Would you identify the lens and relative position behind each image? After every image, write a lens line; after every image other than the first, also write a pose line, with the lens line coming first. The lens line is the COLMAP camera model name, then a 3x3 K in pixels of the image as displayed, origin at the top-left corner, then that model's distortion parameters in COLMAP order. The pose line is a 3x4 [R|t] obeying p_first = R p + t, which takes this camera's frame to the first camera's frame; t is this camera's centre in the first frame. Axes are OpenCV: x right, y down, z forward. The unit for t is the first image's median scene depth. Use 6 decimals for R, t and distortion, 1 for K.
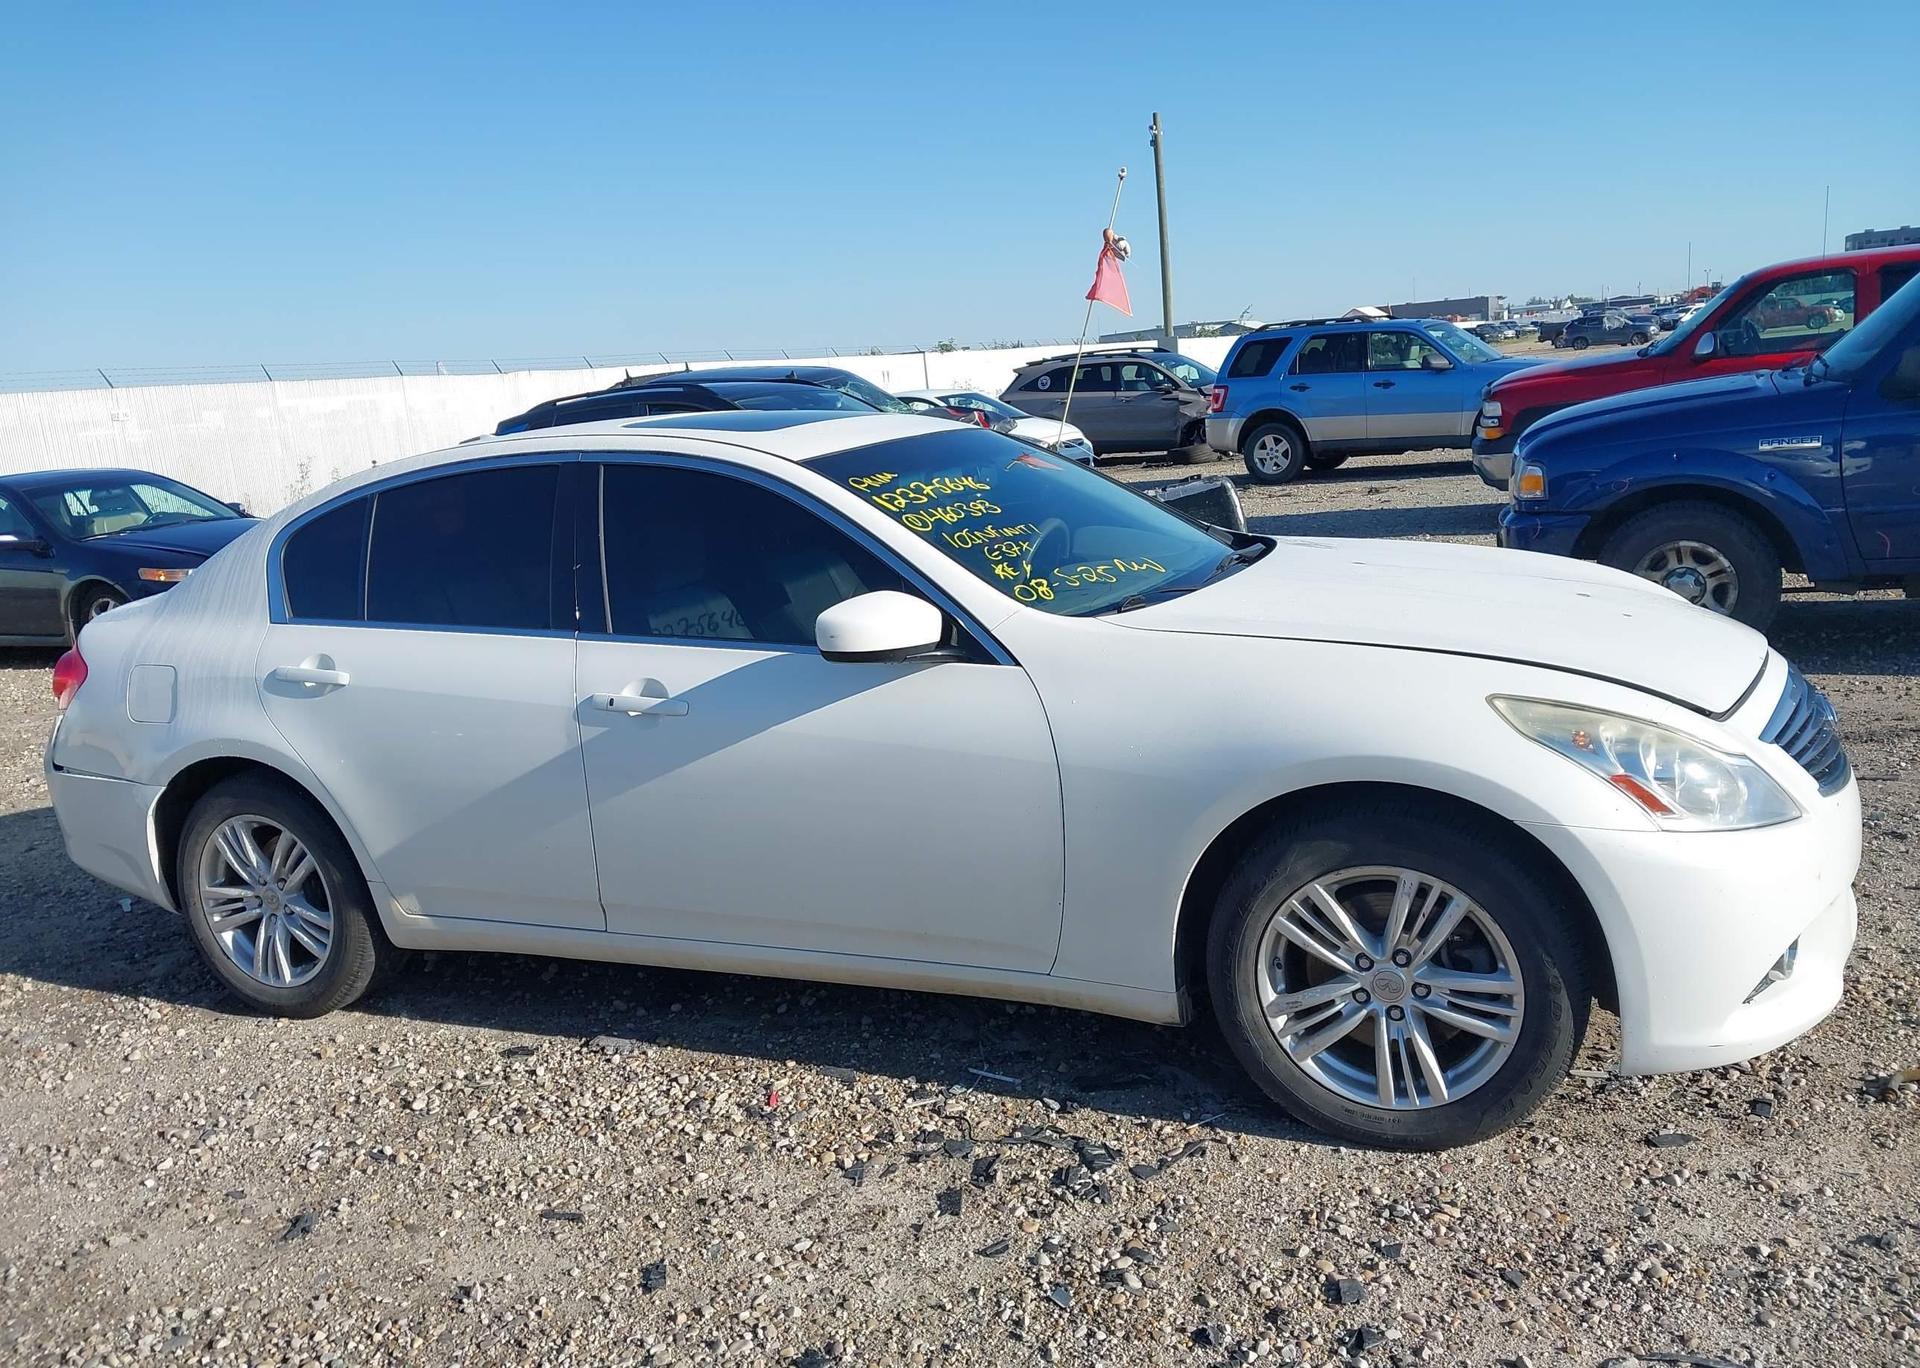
lens RADIAL K [[1513.8, 0, 946.9], [0, 1513.8, 690.3], [0, 0, 1]] dist [0.042160, -0.052357]
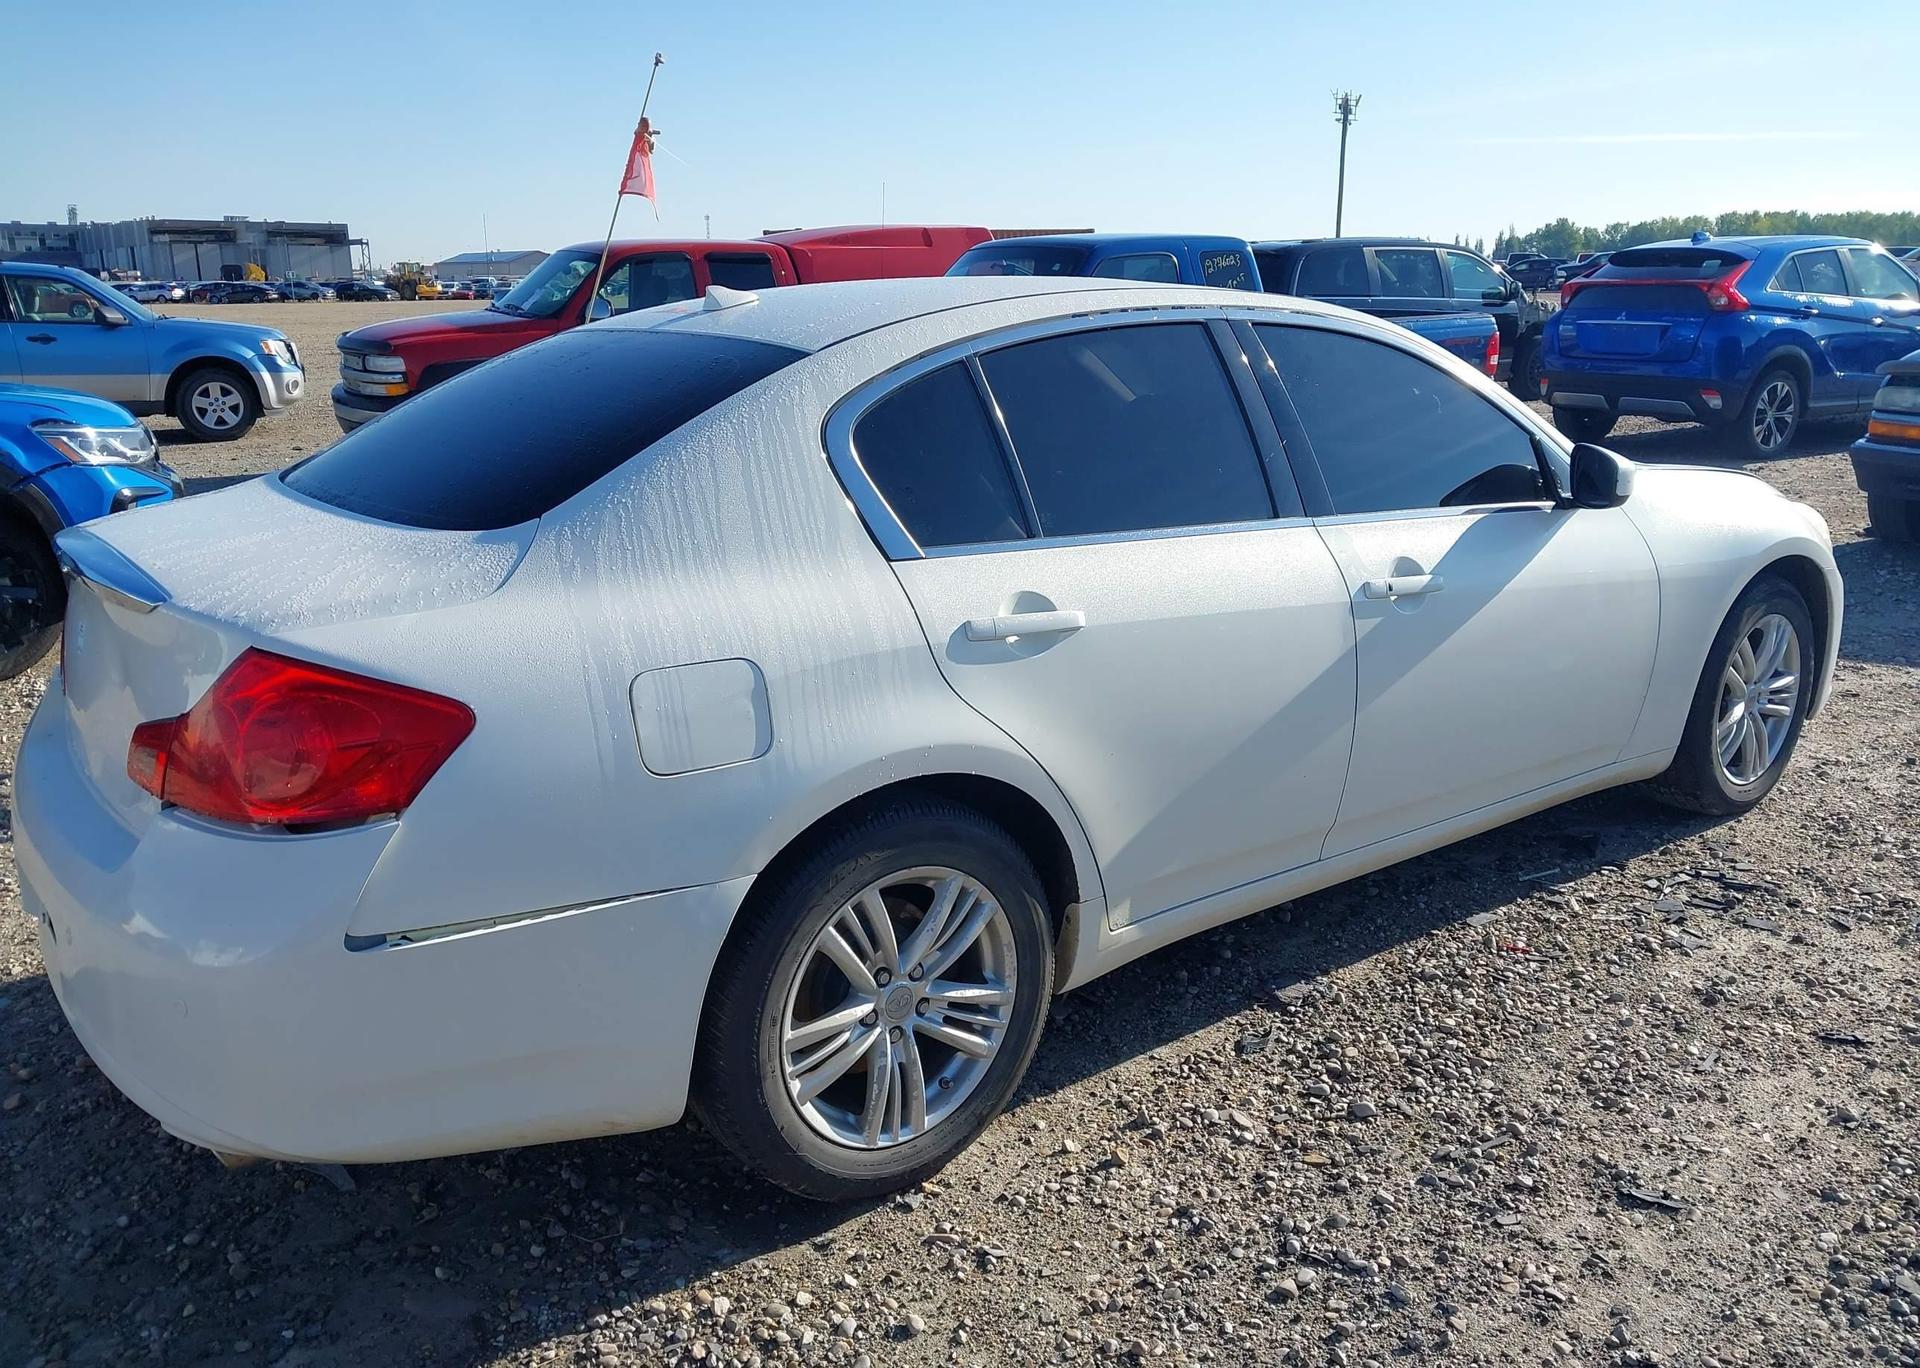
lens RADIAL K [[1513.8, 0, 965.6], [0, 1513.8, 683.9], [0, 0, 1]] dist [0.042160, -0.052357]
pose [[0.468049, -0.143702, 0.871941, -1.024741], [0.145047, 0.985801, 0.084607, -0.043914], [-0.871718, 0.086873, 0.482246, 0.713507]]
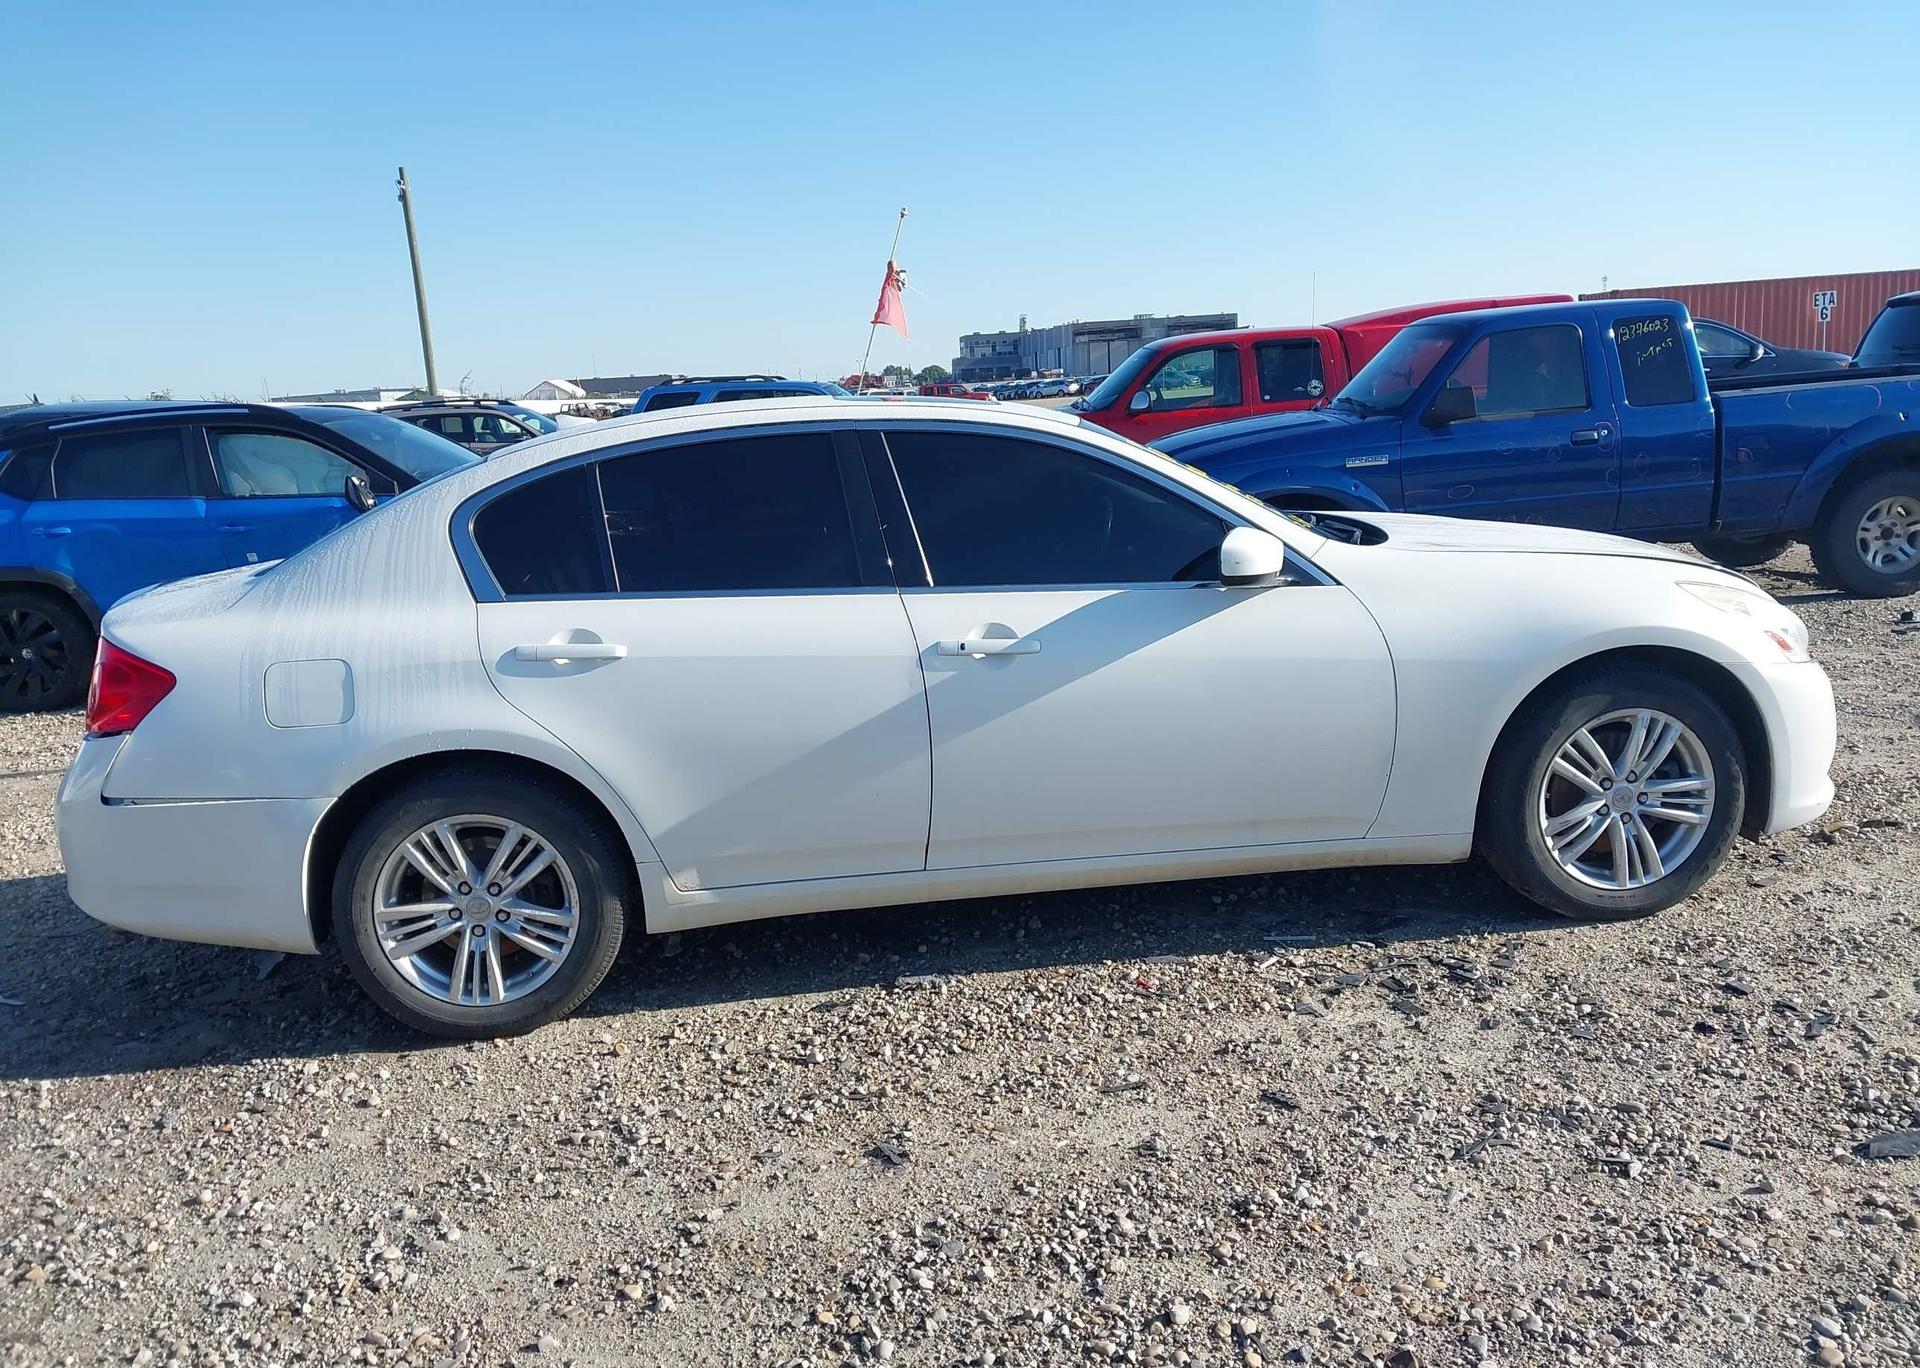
lens RADIAL K [[1513.8, 0, 956.5], [0, 1513.8, 679.5], [0, 0, 1]] dist [0.042160, -0.052357]
pose [[0.864648, -0.059586, 0.498832, -0.687763], [0.085911, 0.995852, -0.029958, 0.056997], [-0.494978, 0.068758, 0.866181, 0.070810]]
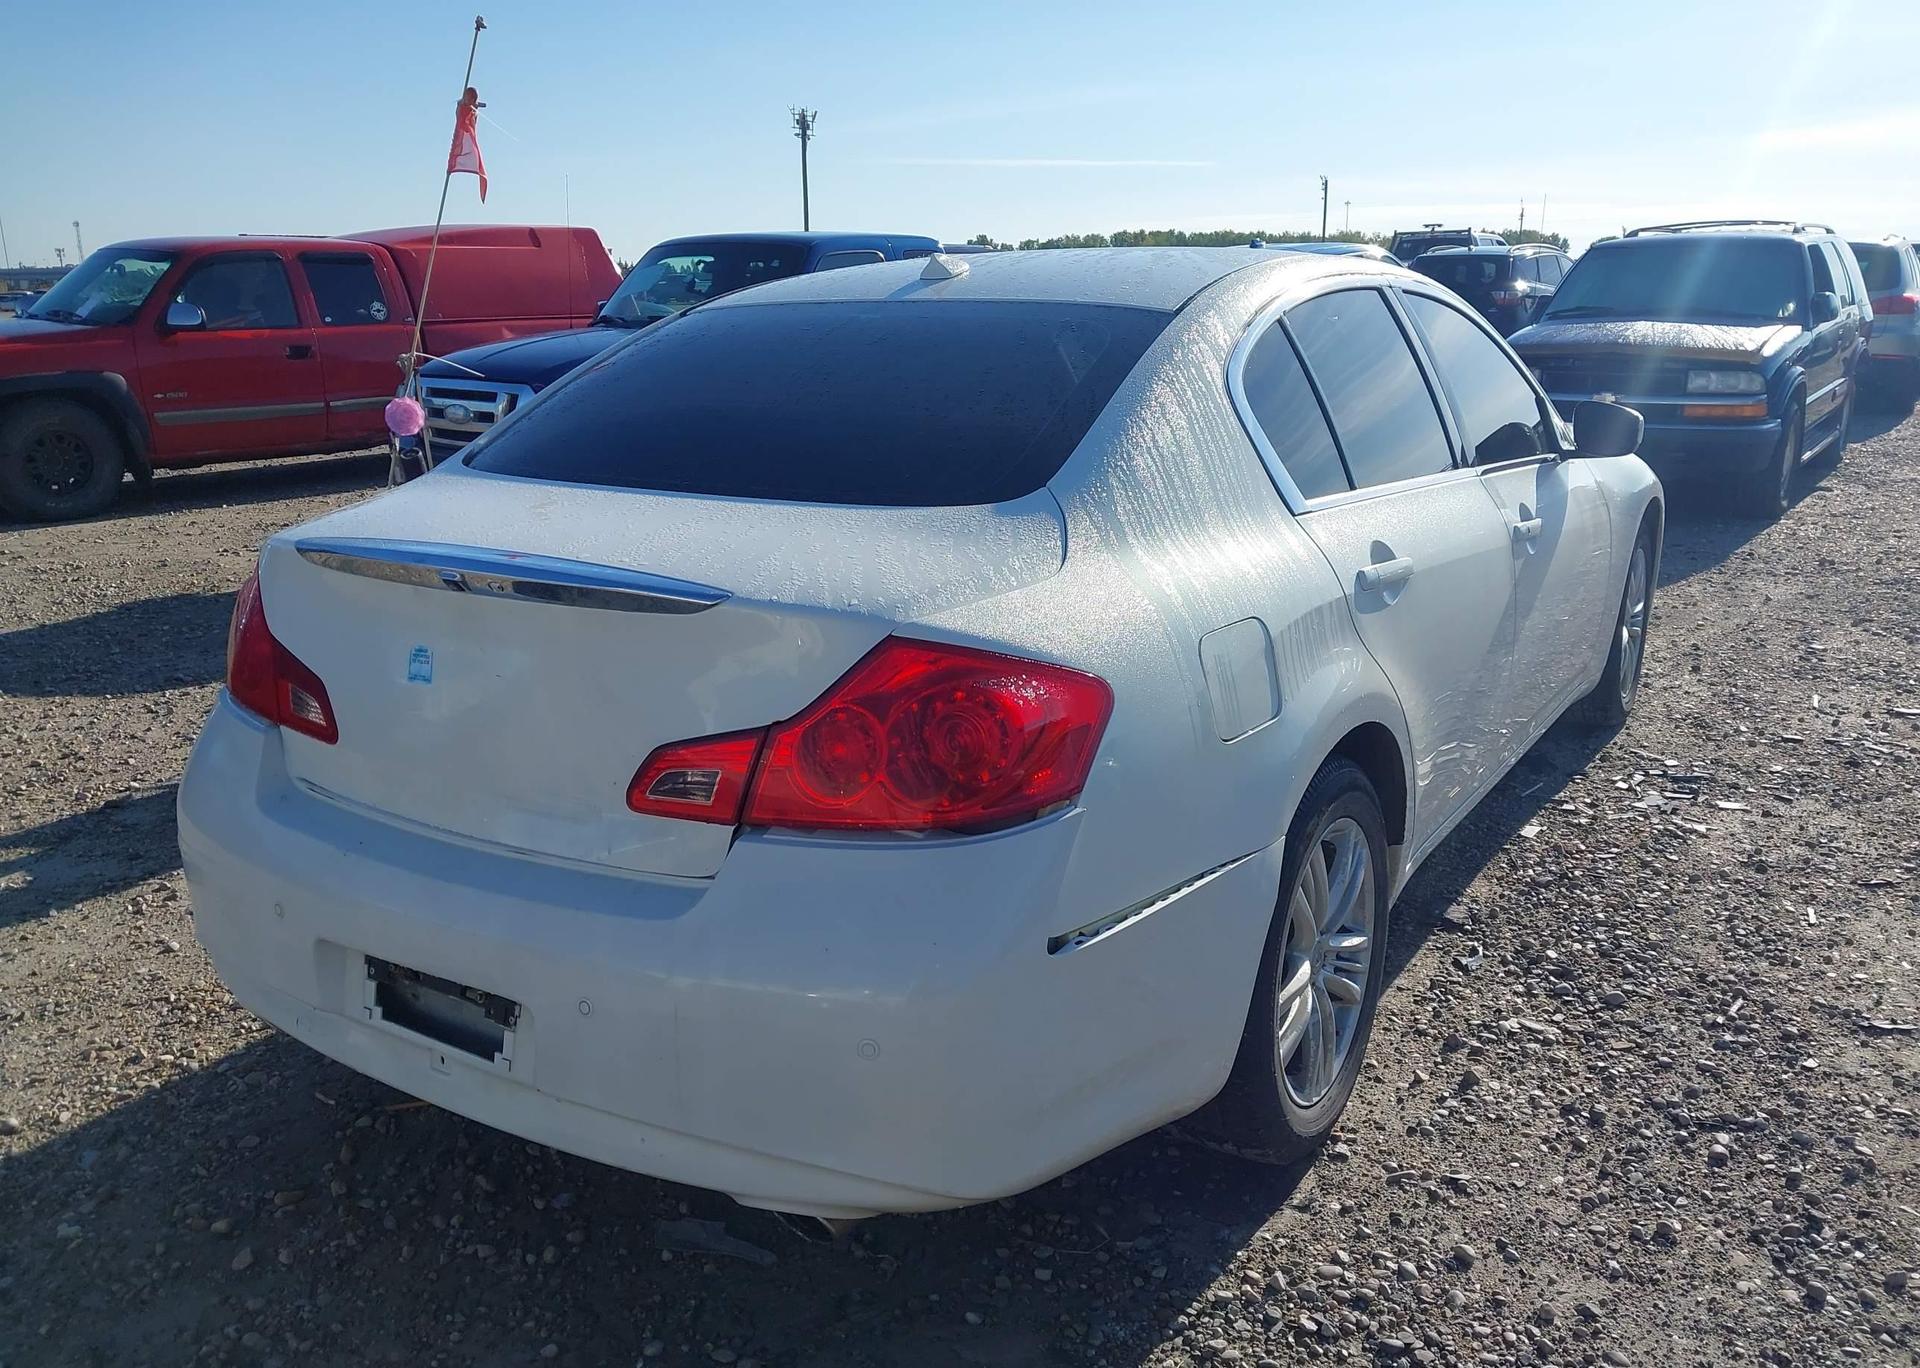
lens RADIAL K [[1513.8, 0, 969.0], [0, 1513.8, 689.0], [0, 0, 1]] dist [0.042160, -0.052357]
pose [[0.136459, -0.168264, 0.976251, -1.133798], [0.200631, 0.969742, 0.139098, -0.092617], [-0.970116, 0.176886, 0.166089, 1.090989]]
